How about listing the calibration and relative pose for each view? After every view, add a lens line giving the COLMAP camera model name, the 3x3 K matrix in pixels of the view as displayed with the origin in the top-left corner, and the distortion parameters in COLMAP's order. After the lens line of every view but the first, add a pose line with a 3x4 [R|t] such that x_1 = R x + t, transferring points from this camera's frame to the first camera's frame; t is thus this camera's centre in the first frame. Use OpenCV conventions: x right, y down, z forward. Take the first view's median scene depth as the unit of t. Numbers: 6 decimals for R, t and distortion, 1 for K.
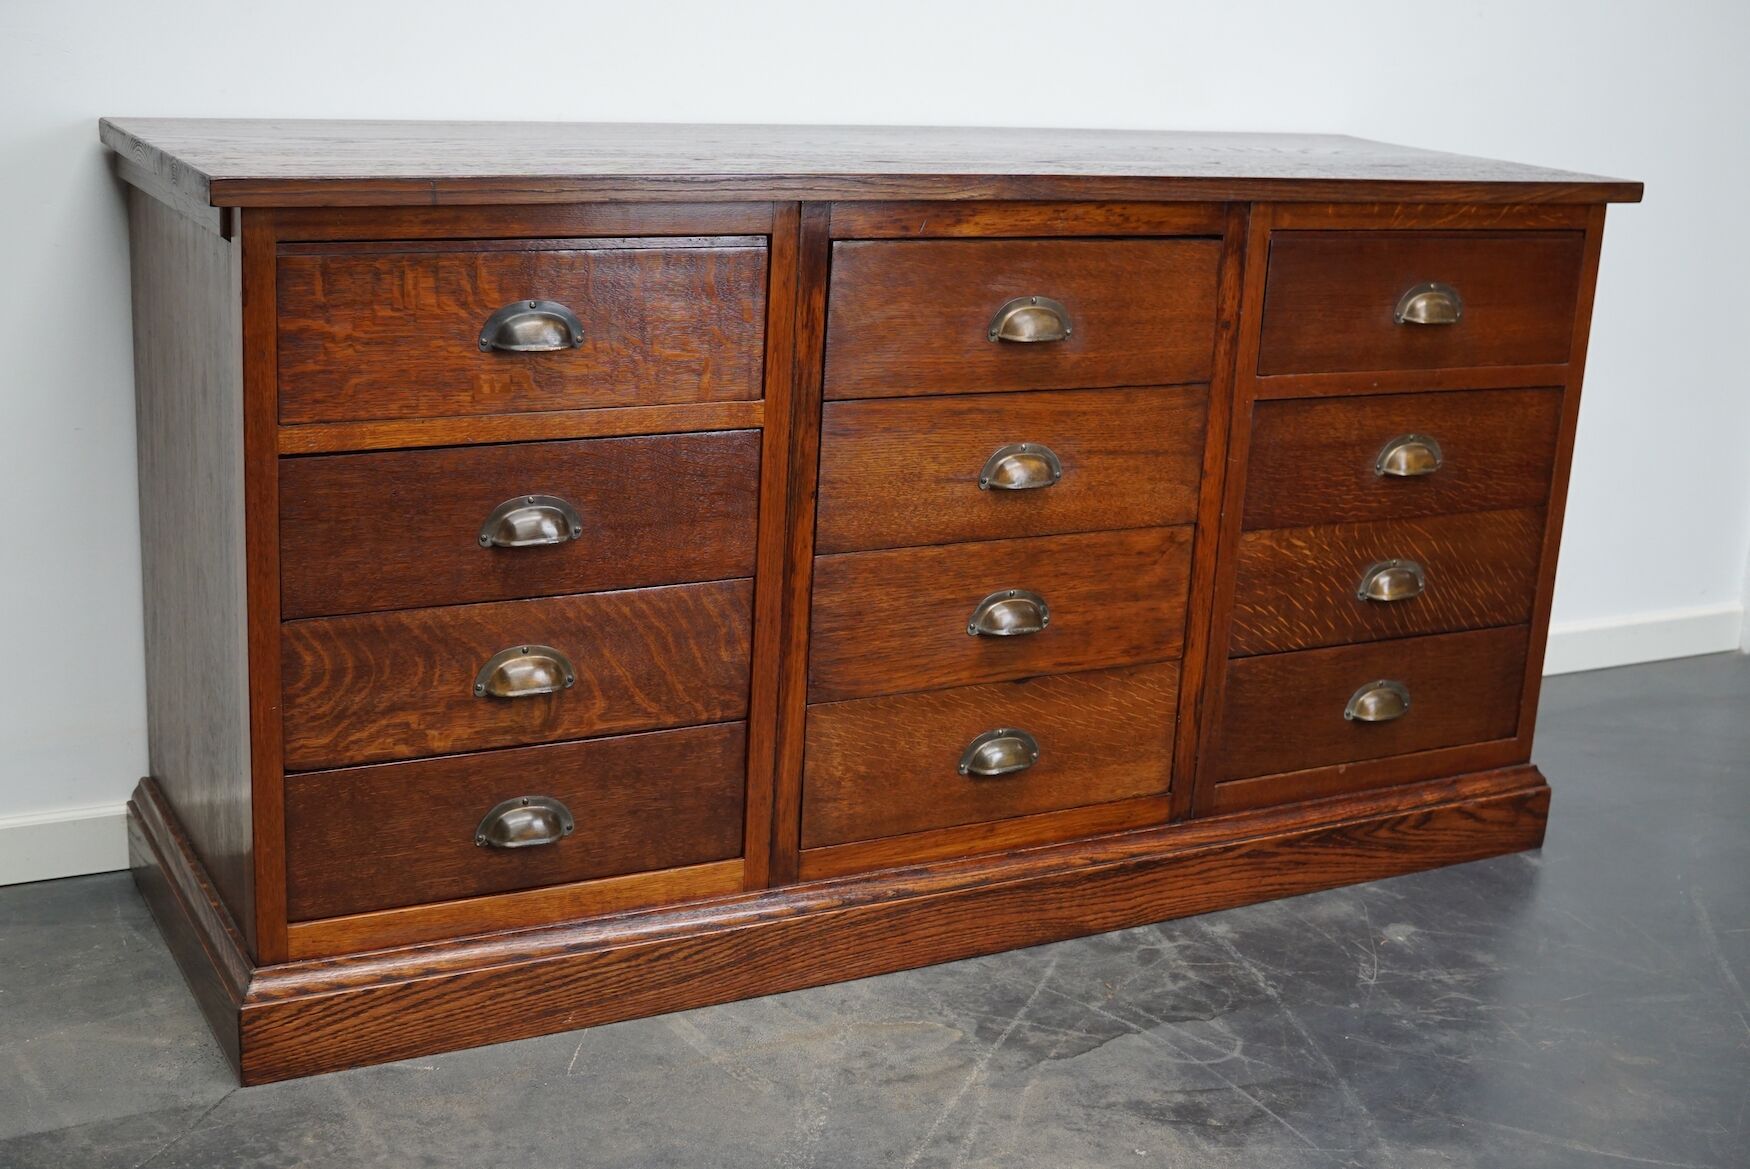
lens RADIAL K [[2280.2, 0, 886.1], [0, 2280.2, 572.0], [0, 0, 1]] dist [-0.096301, 0.000000]
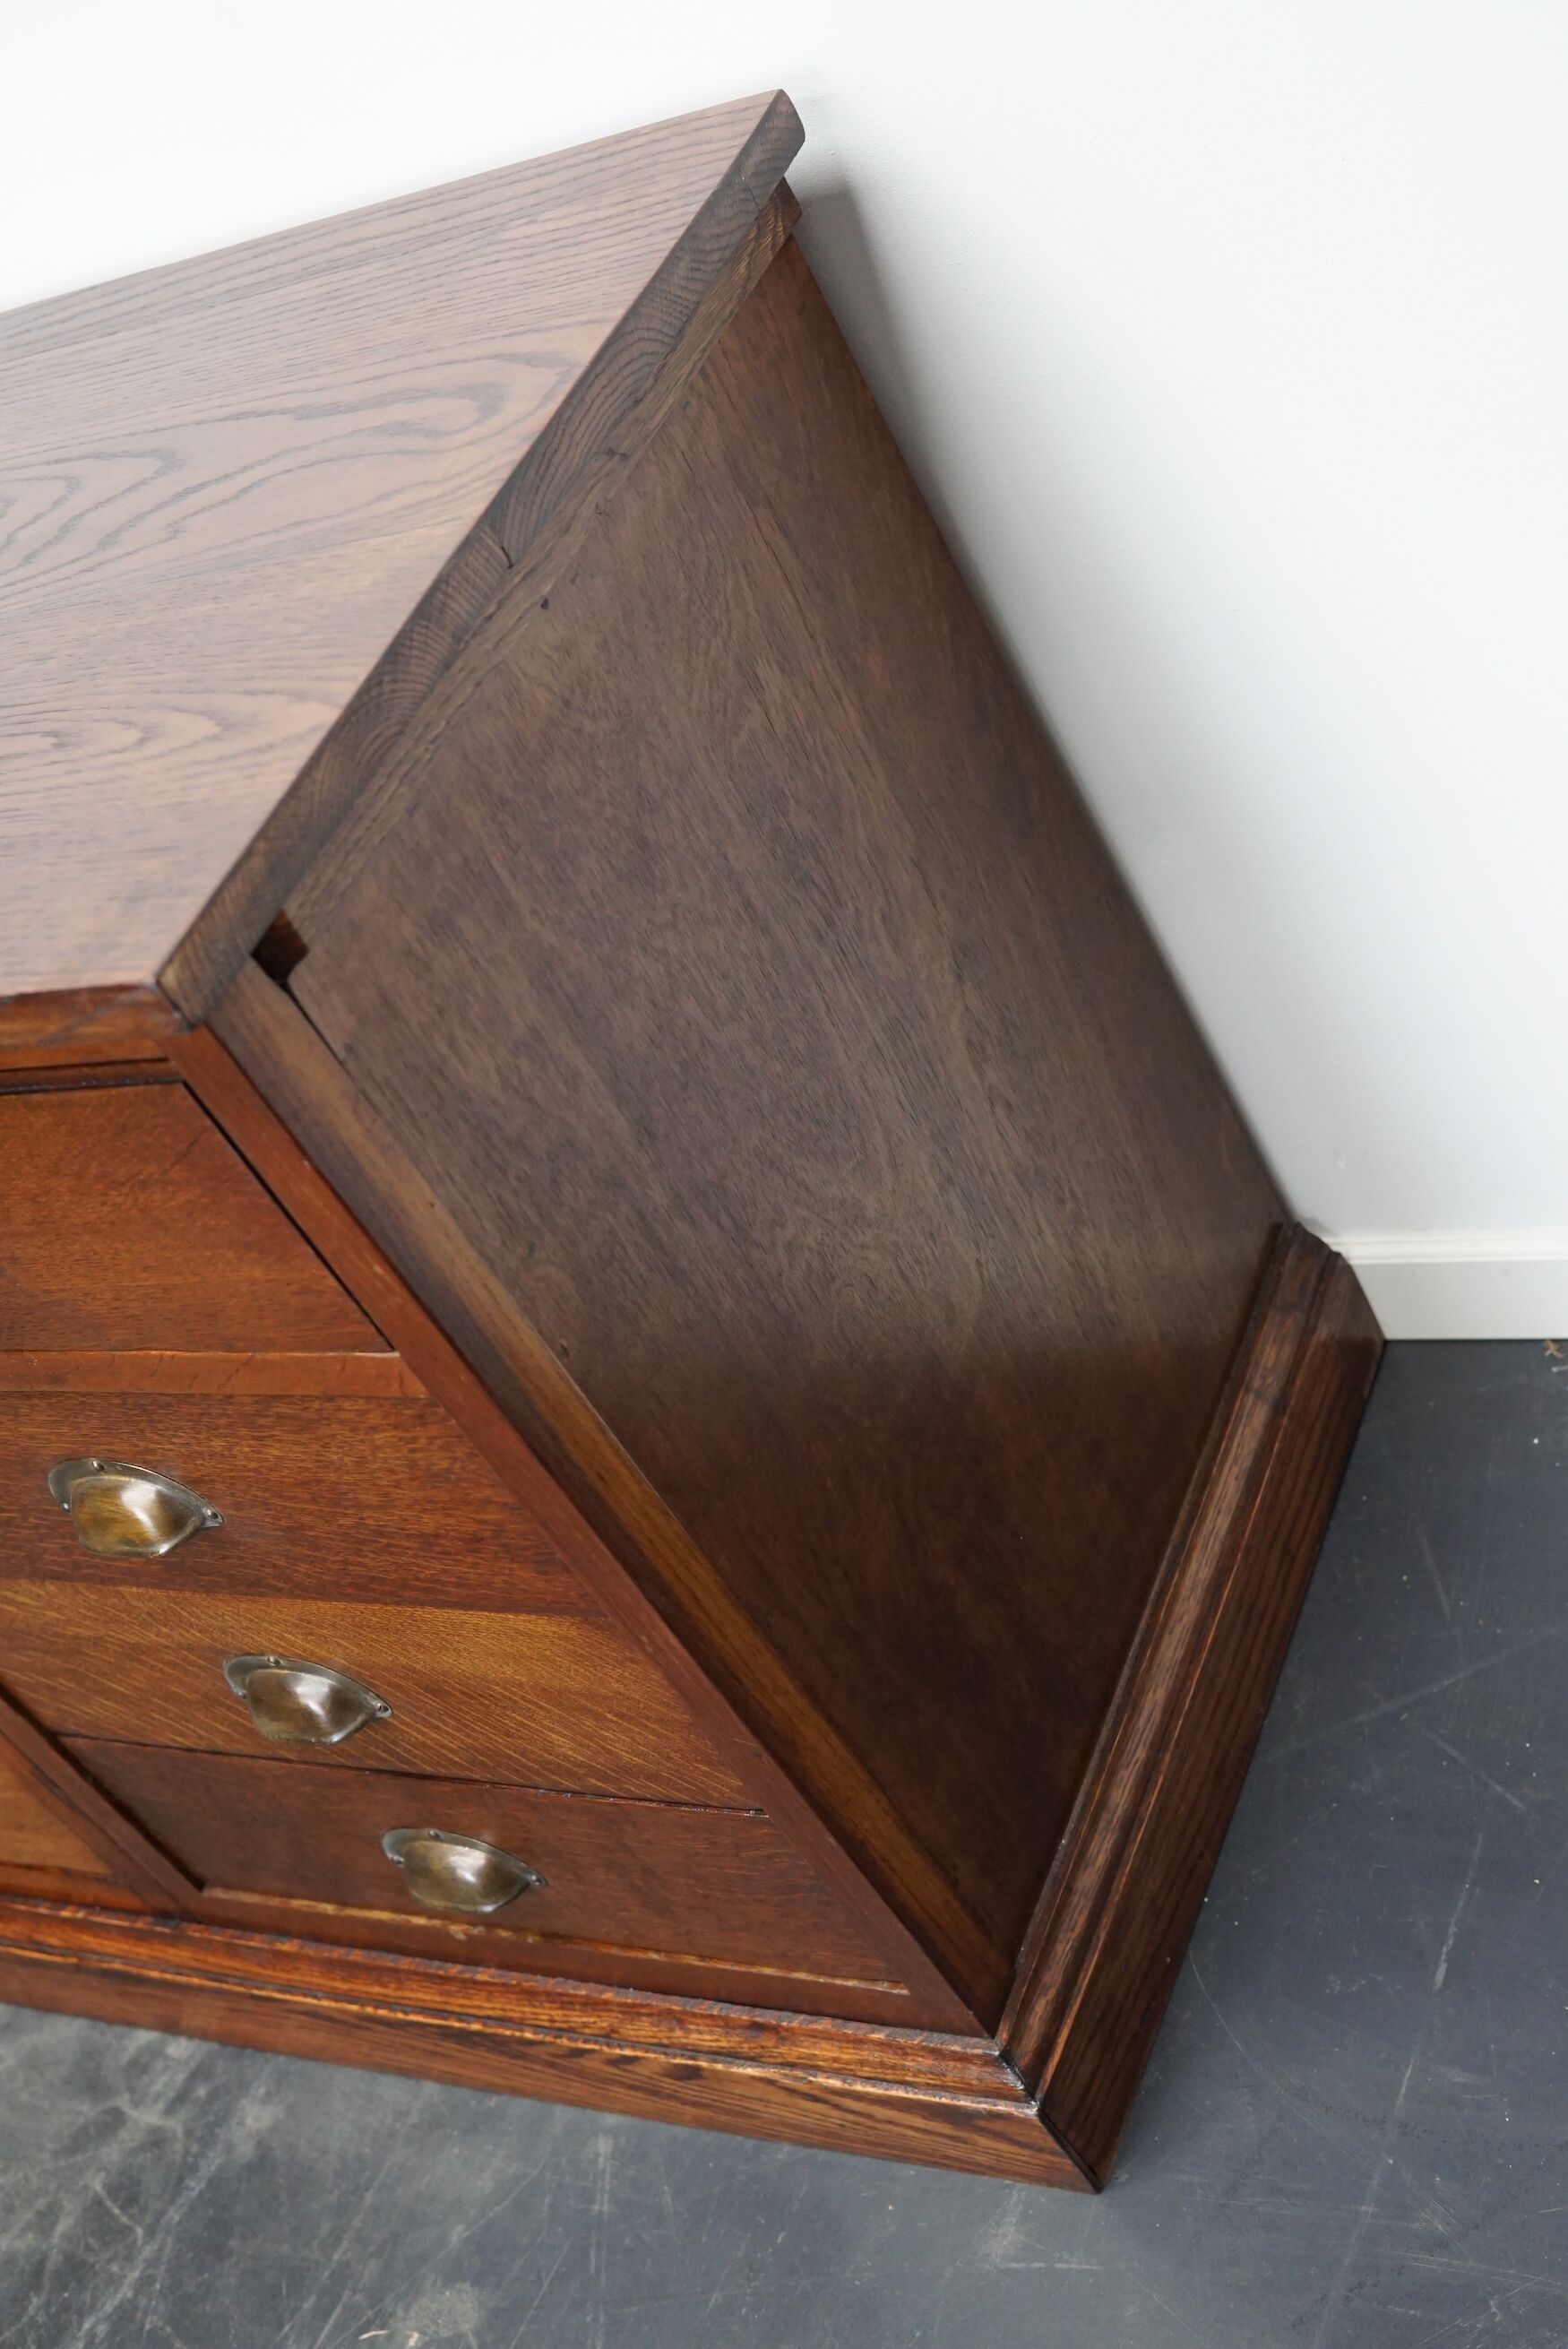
lens RADIAL K [[3060.3, 0, 764.6], [0, 3060.3, 1135.6], [0, 0, 1]] dist [-0.096301, 0.000000]
pose [[0.525676, 0.270844, -0.806417, 0.791934], [0.257305, 0.852936, 0.454196, -0.356283], [0.810839, -0.446255, 0.378678, 1.056157]]
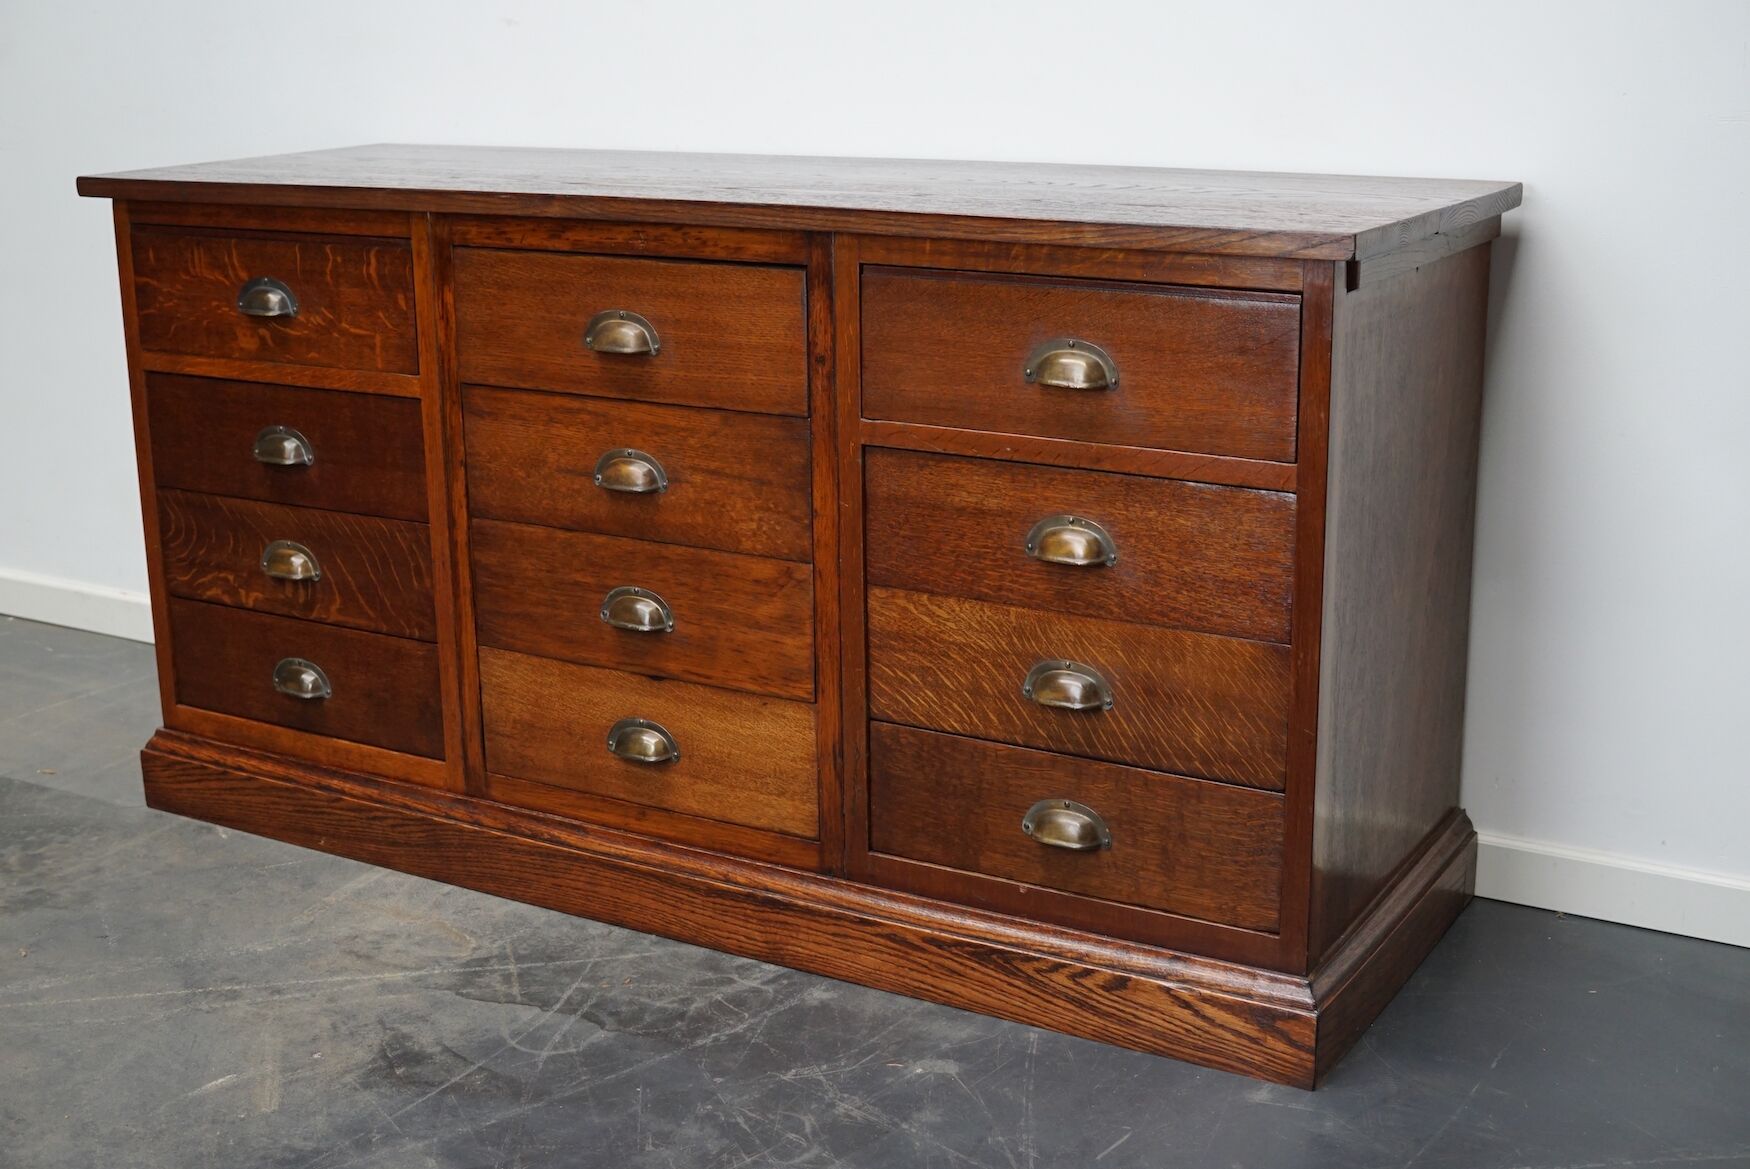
lens RADIAL K [[2280.2, 0, 842.6], [0, 2280.2, 573.4], [0, 0, 1]] dist [-0.096301, 0.000000]
pose [[0.504222, 0.159731, -0.848673, 1.055295], [-0.186429, 0.979706, 0.073630, -0.099453], [0.843211, 0.121091, 0.523768, 0.550830]]
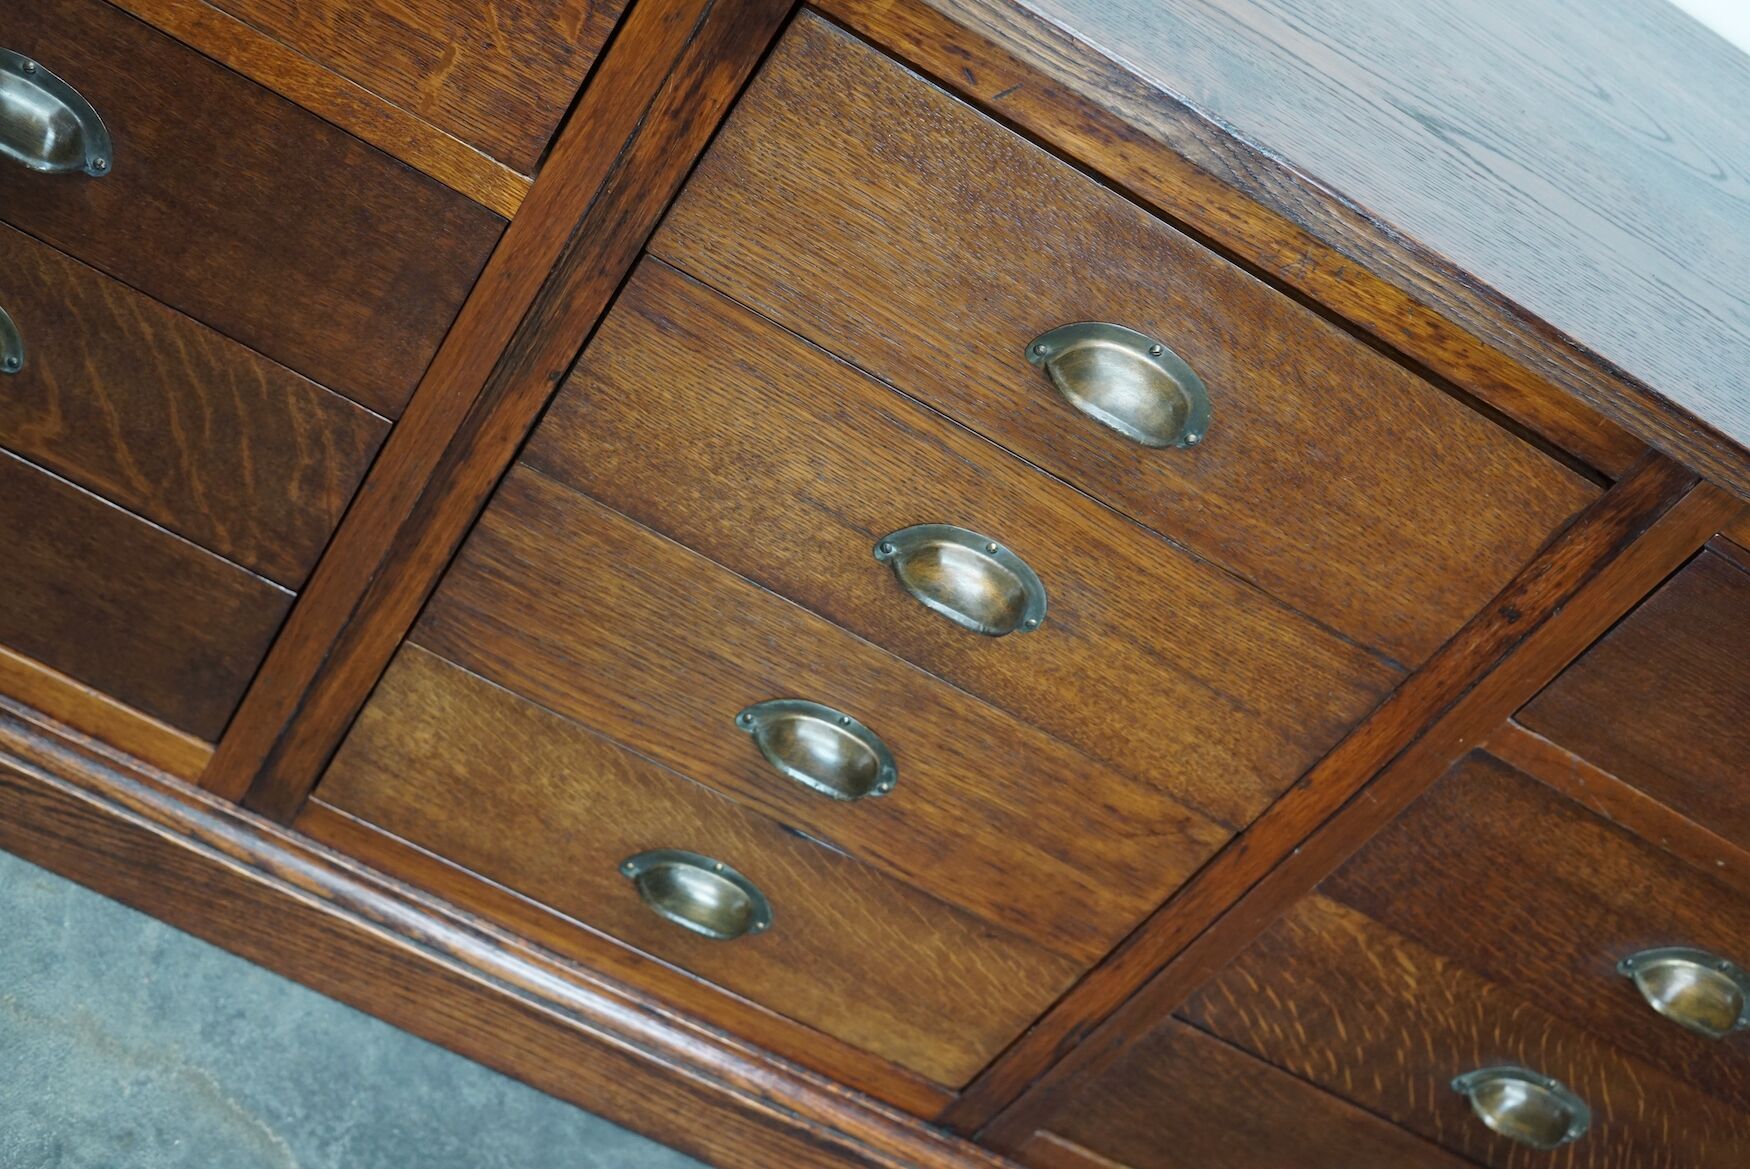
lens RADIAL K [[2280.2, 0, 889.1], [0, 2280.2, 593.0], [0, 0, 1]] dist [-0.096301, 0.000000]
pose [[0.725831, 0.666597, -0.169758, 0.141389], [-0.582891, 0.727072, 0.362773, -0.226115], [0.365250, -0.164361, 0.916285, 0.539266]]
